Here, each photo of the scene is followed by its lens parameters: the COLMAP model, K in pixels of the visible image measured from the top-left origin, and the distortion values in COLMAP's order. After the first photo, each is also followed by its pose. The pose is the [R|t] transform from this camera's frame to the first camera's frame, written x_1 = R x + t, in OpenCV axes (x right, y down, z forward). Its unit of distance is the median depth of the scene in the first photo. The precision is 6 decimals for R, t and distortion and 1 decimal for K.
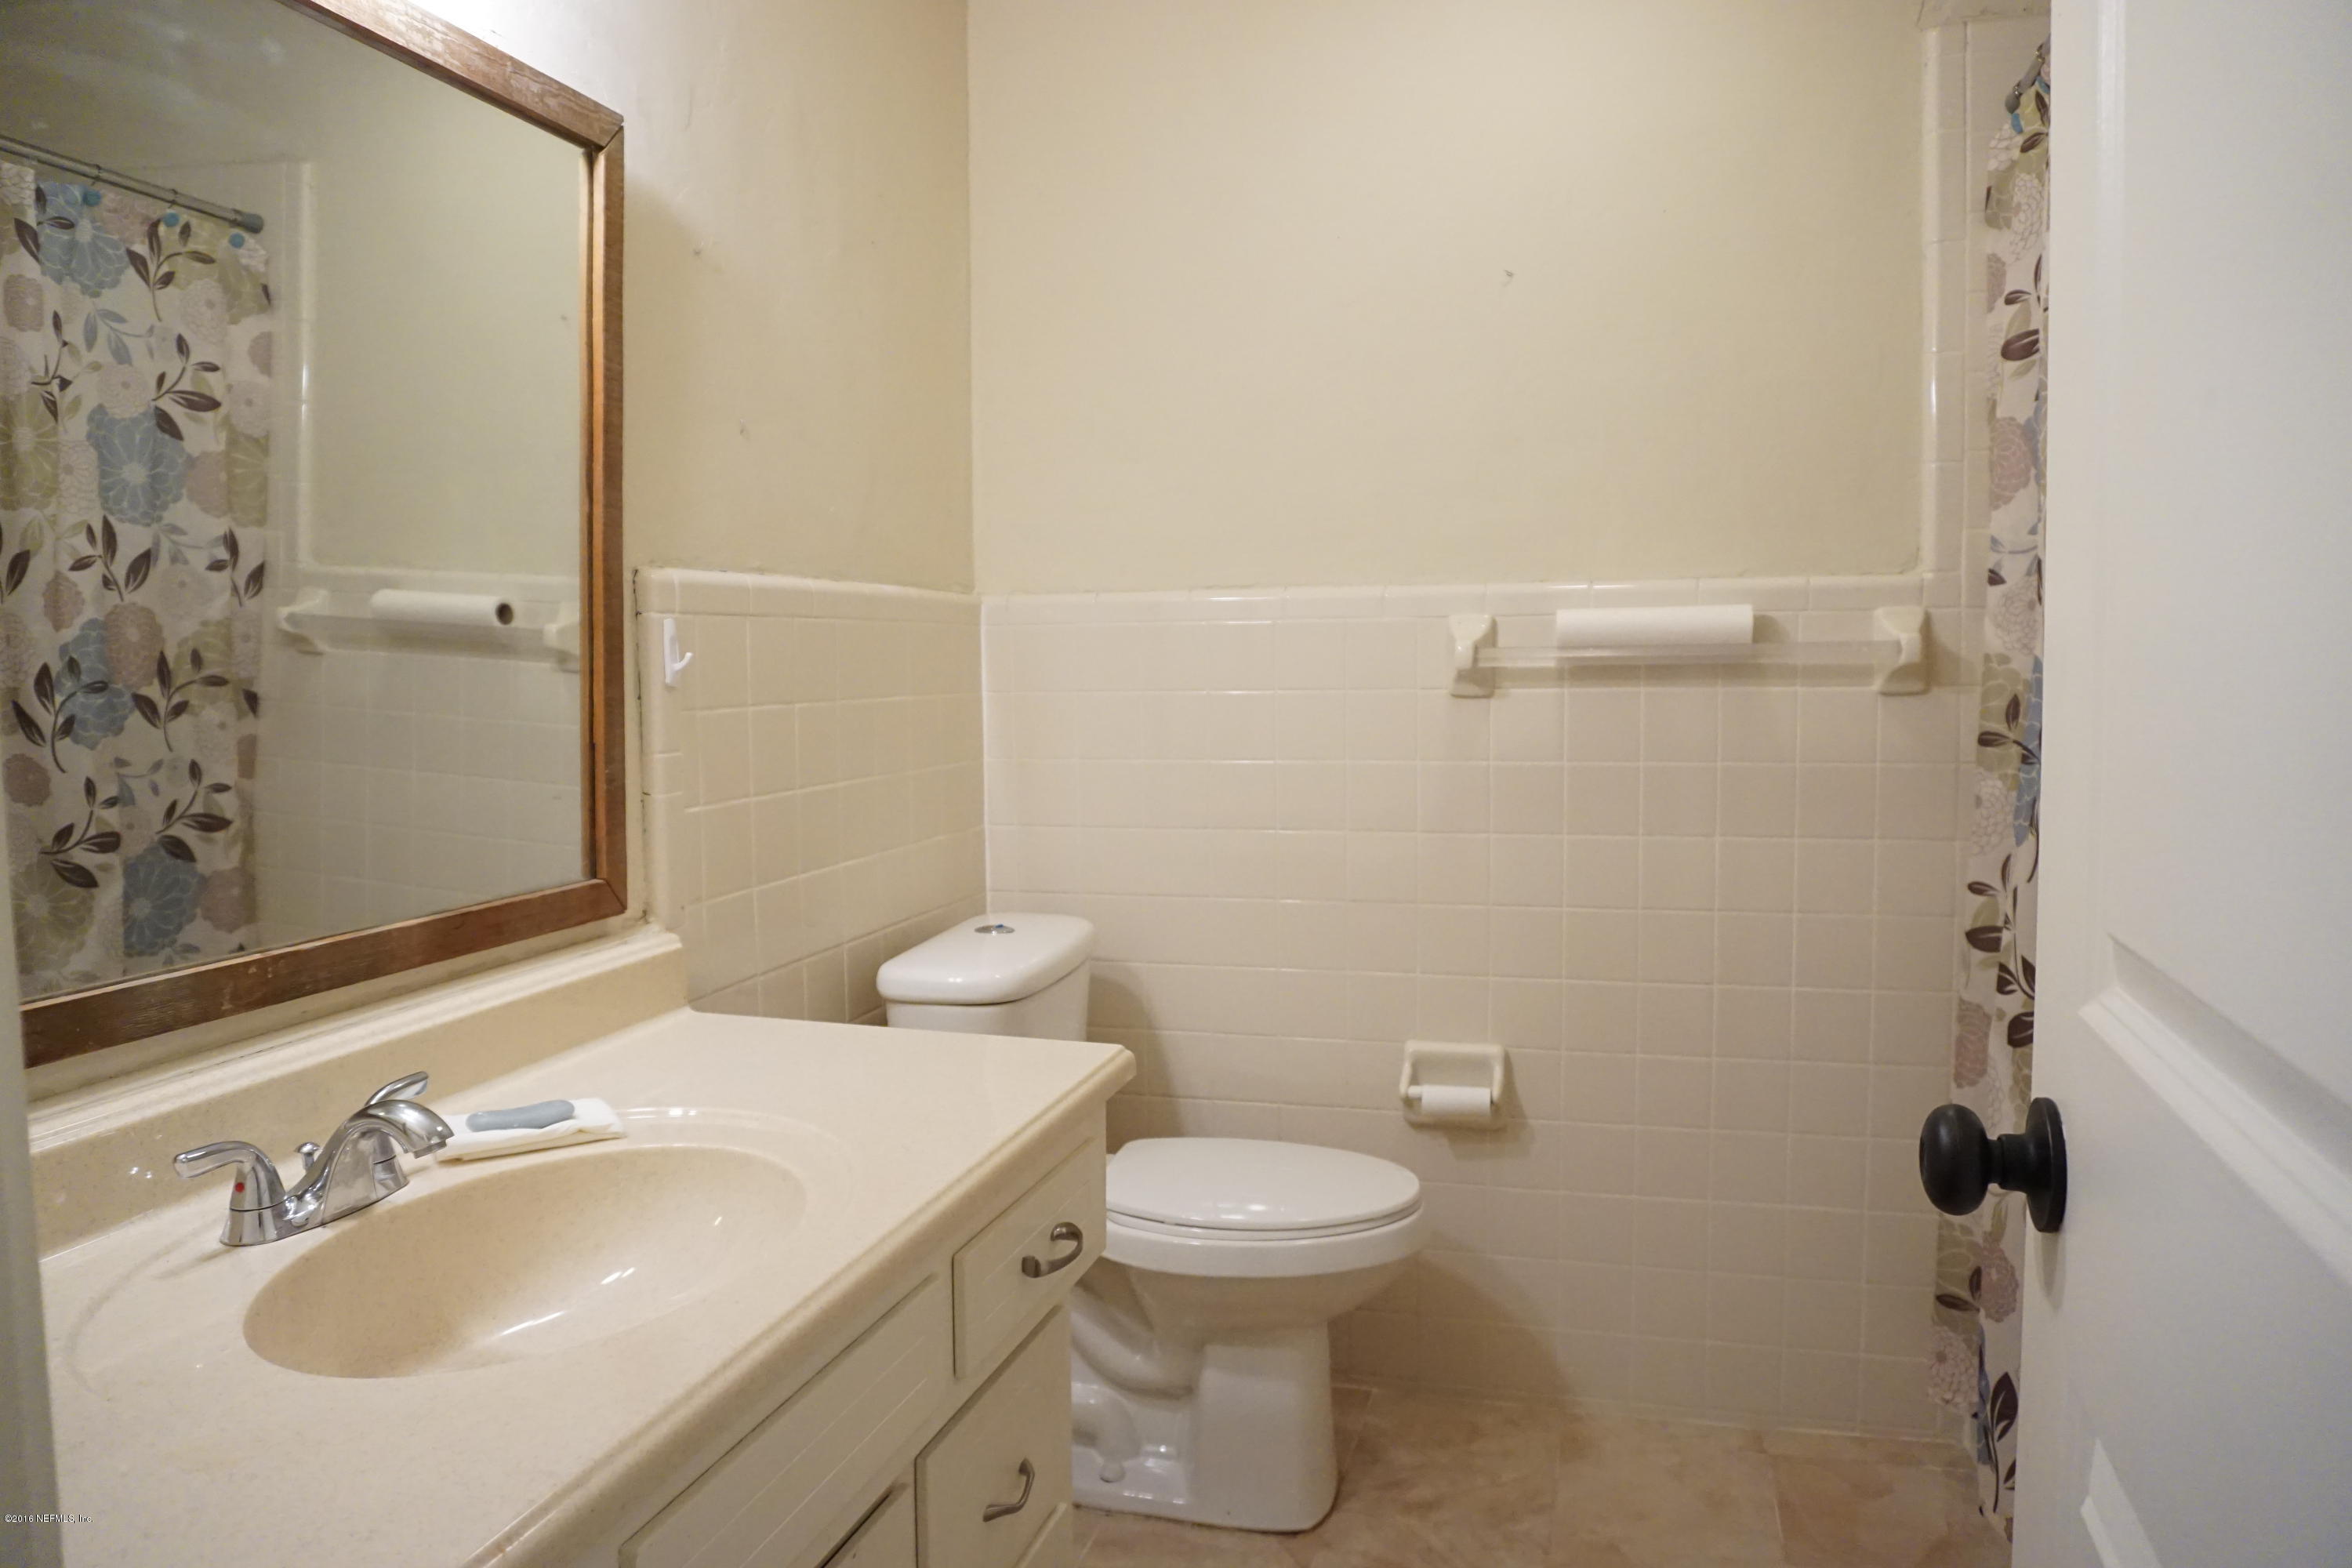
lens RADIAL K [[1549.2, 0, 1164.6], [0, 1549.2, 780.4], [0, 0, 1]] dist [-0.056386, 0.036248]
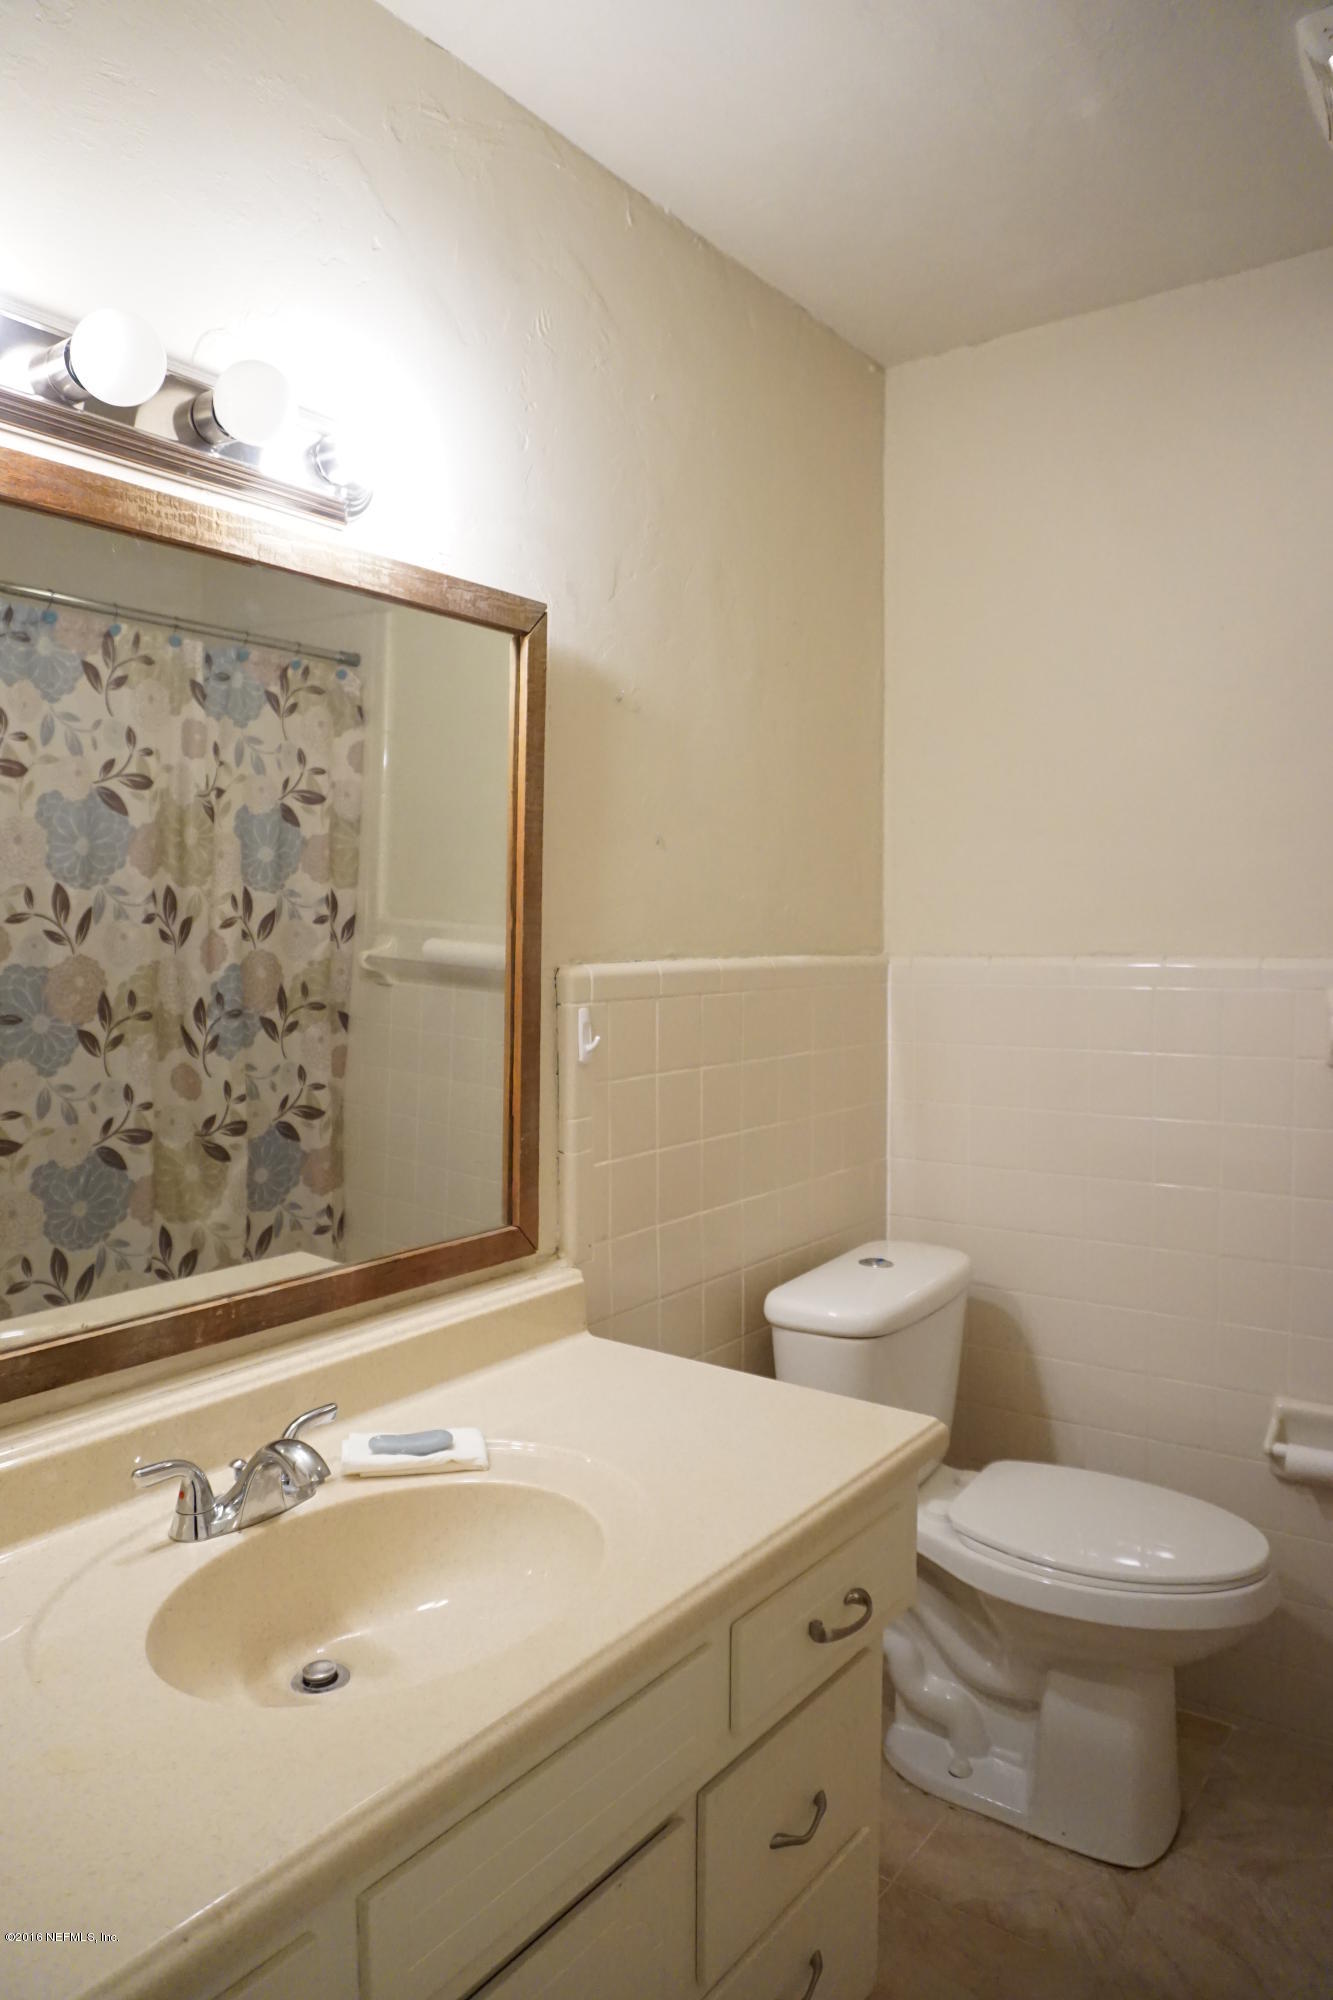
lens RADIAL K [[1317.4, 0, 700.0], [0, 1317.4, 992.3], [0, 0, 1]] dist [-0.056386, 0.036248]
pose [[0.939731, 0.025196, -0.340986, 0.092659], [-0.032319, 0.999362, -0.015225, -0.083477], [0.340385, 0.025328, 0.939945, 0.048816]]
